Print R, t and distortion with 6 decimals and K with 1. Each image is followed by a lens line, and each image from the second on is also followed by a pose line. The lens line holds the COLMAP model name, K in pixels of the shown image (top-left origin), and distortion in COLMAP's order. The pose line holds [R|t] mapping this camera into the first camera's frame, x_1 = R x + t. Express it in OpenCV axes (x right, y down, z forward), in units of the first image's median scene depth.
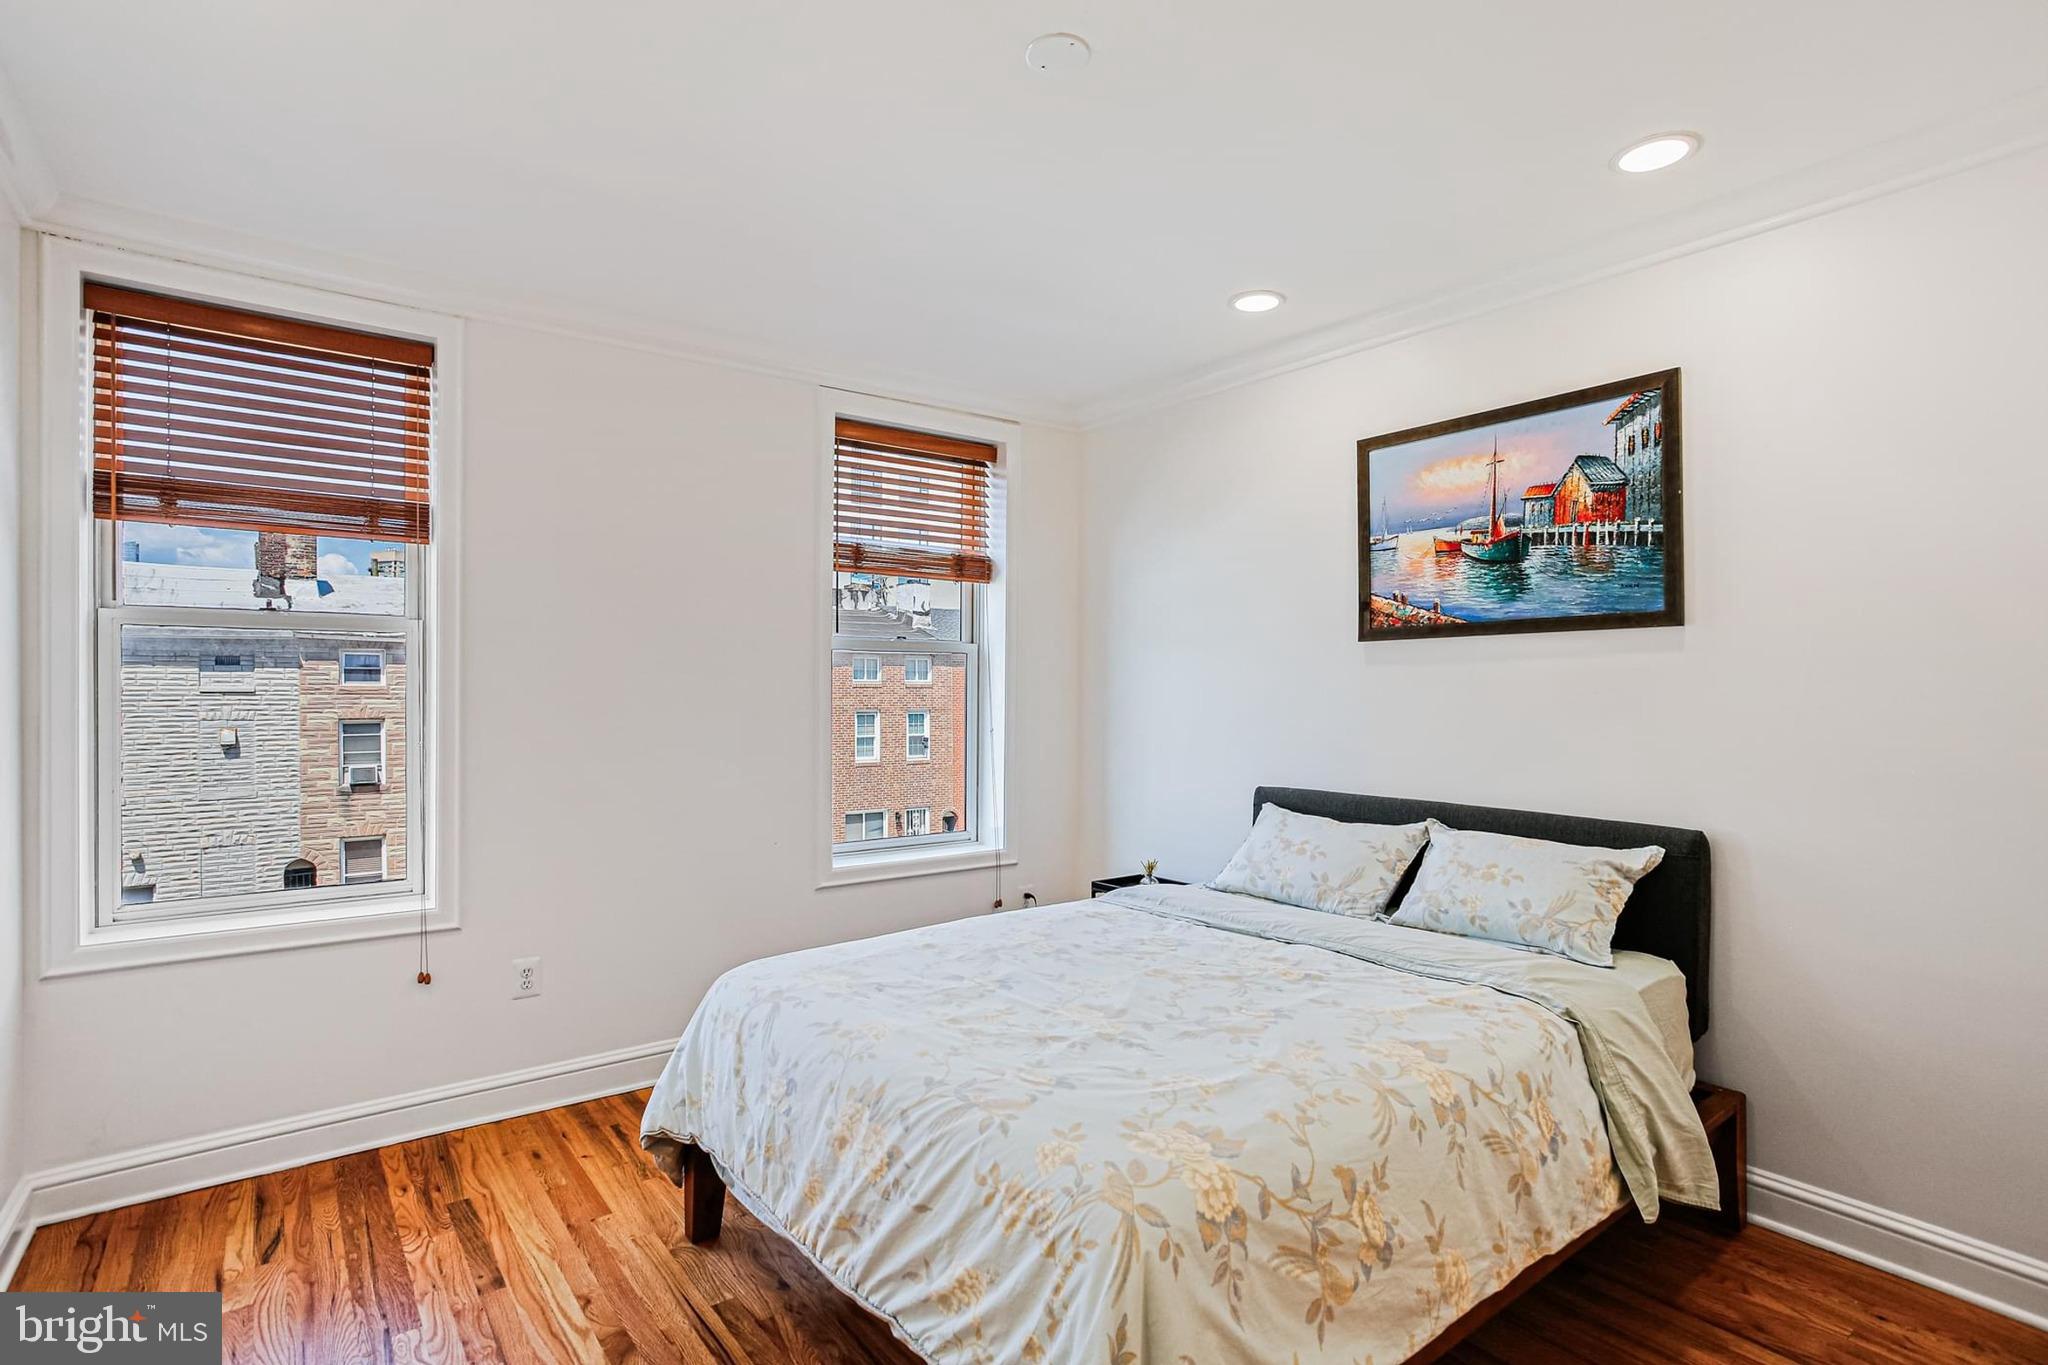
lens RADIAL K [[989.9, 0, 1013.4], [0, 989.9, 691.1], [0, 0, 1]] dist [-0.031423, 0.003787]
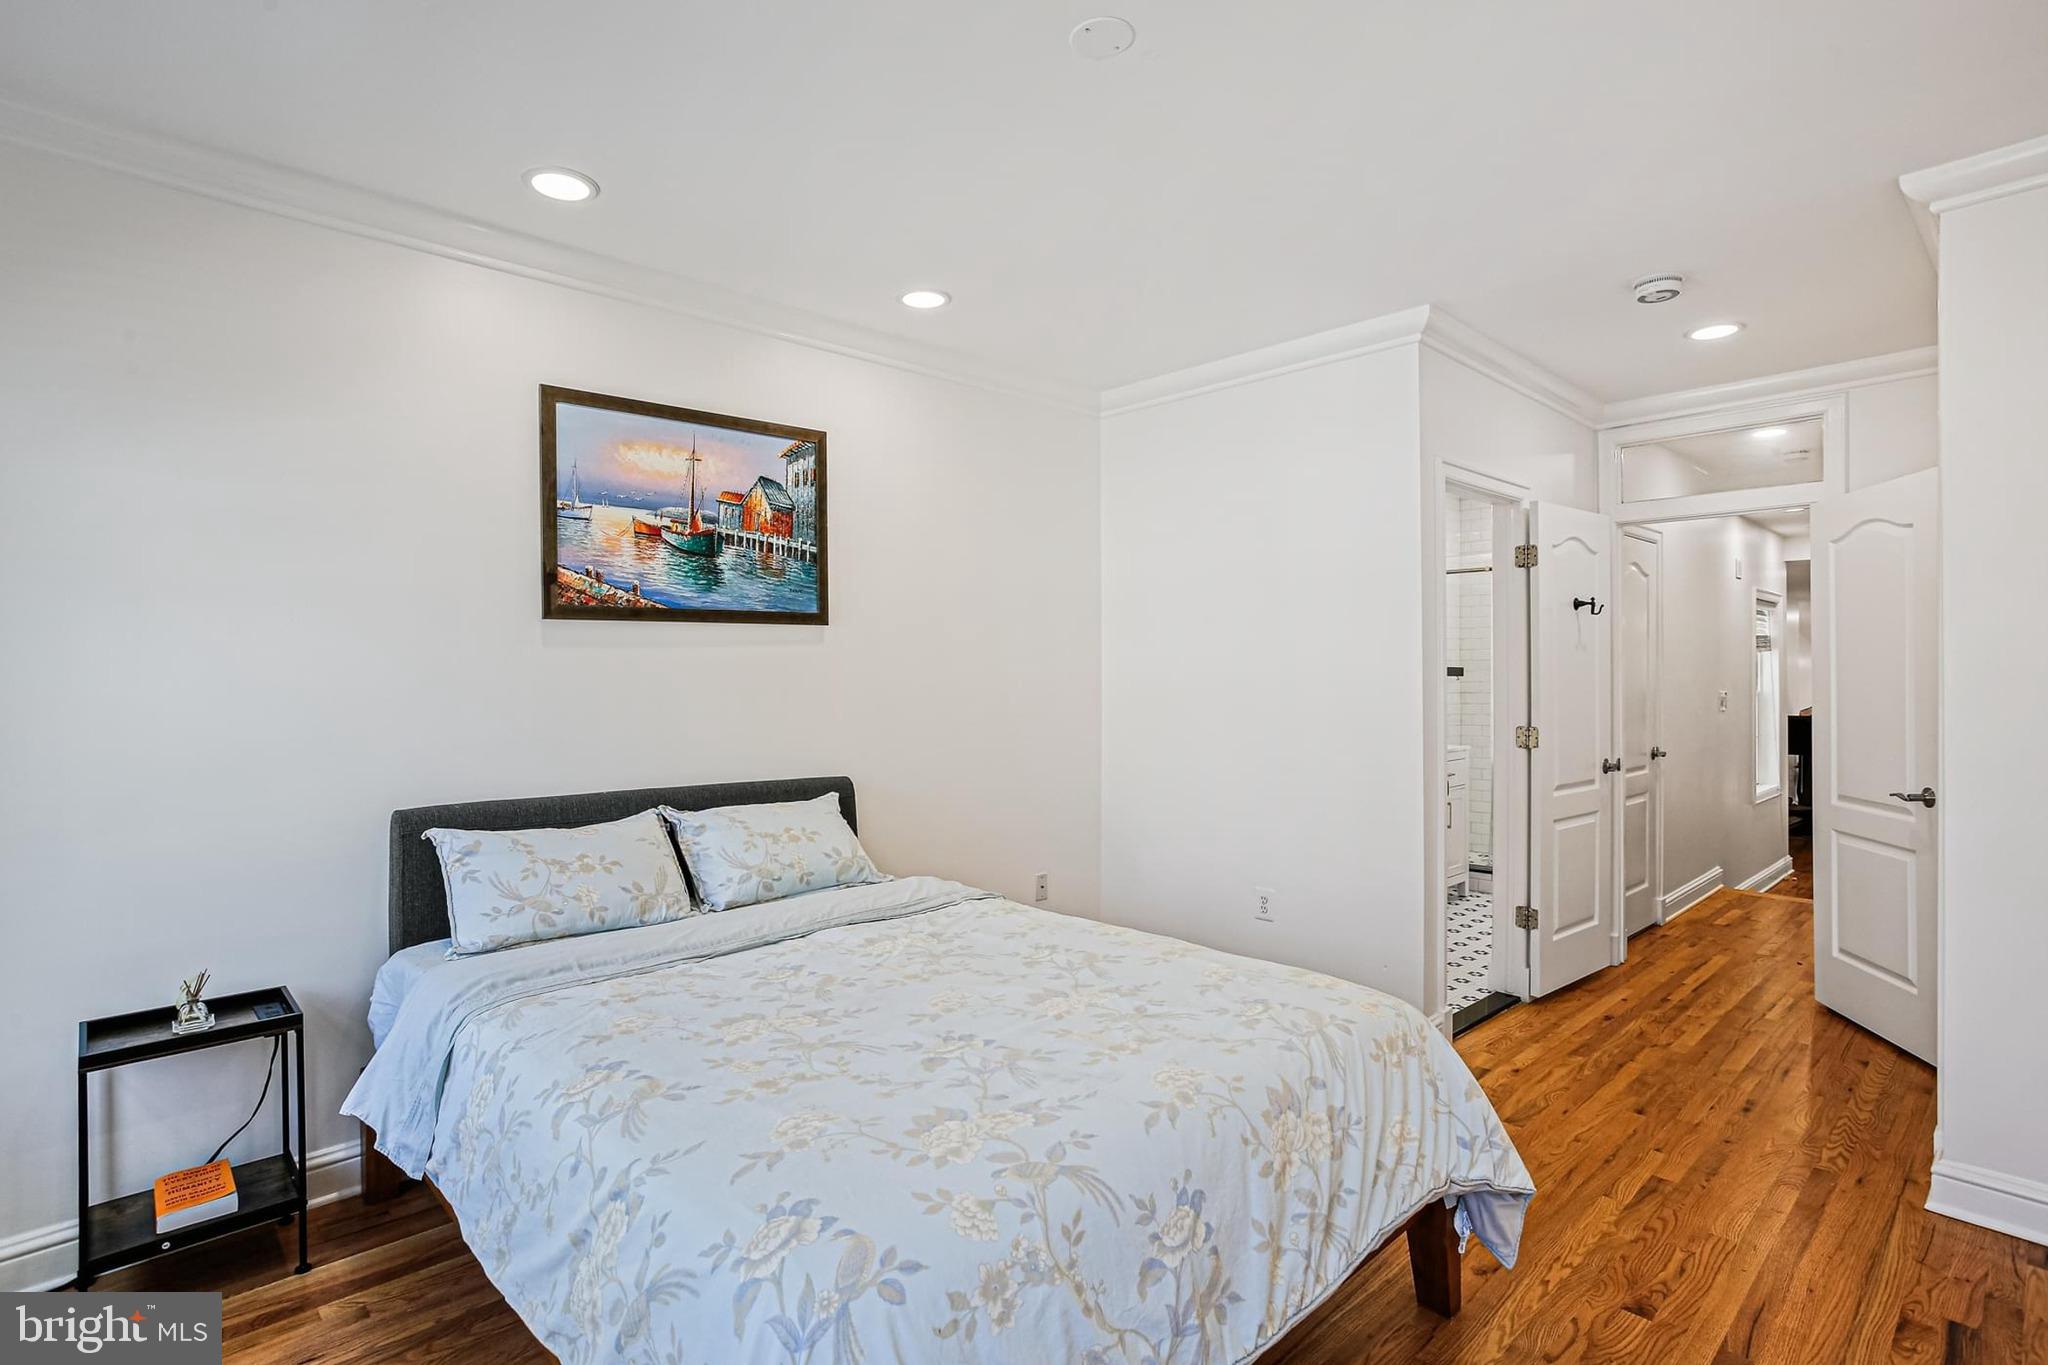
lens RADIAL K [[989.9, 0, 1013.9], [0, 989.9, 666.4], [0, 0, 1]] dist [-0.031423, 0.003787]
pose [[-0.073232, 0.005794, 0.997298, -0.615539], [0.006661, 0.999964, -0.005320, -0.001806], [-0.997293, 0.006254, -0.073267, 0.760305]]
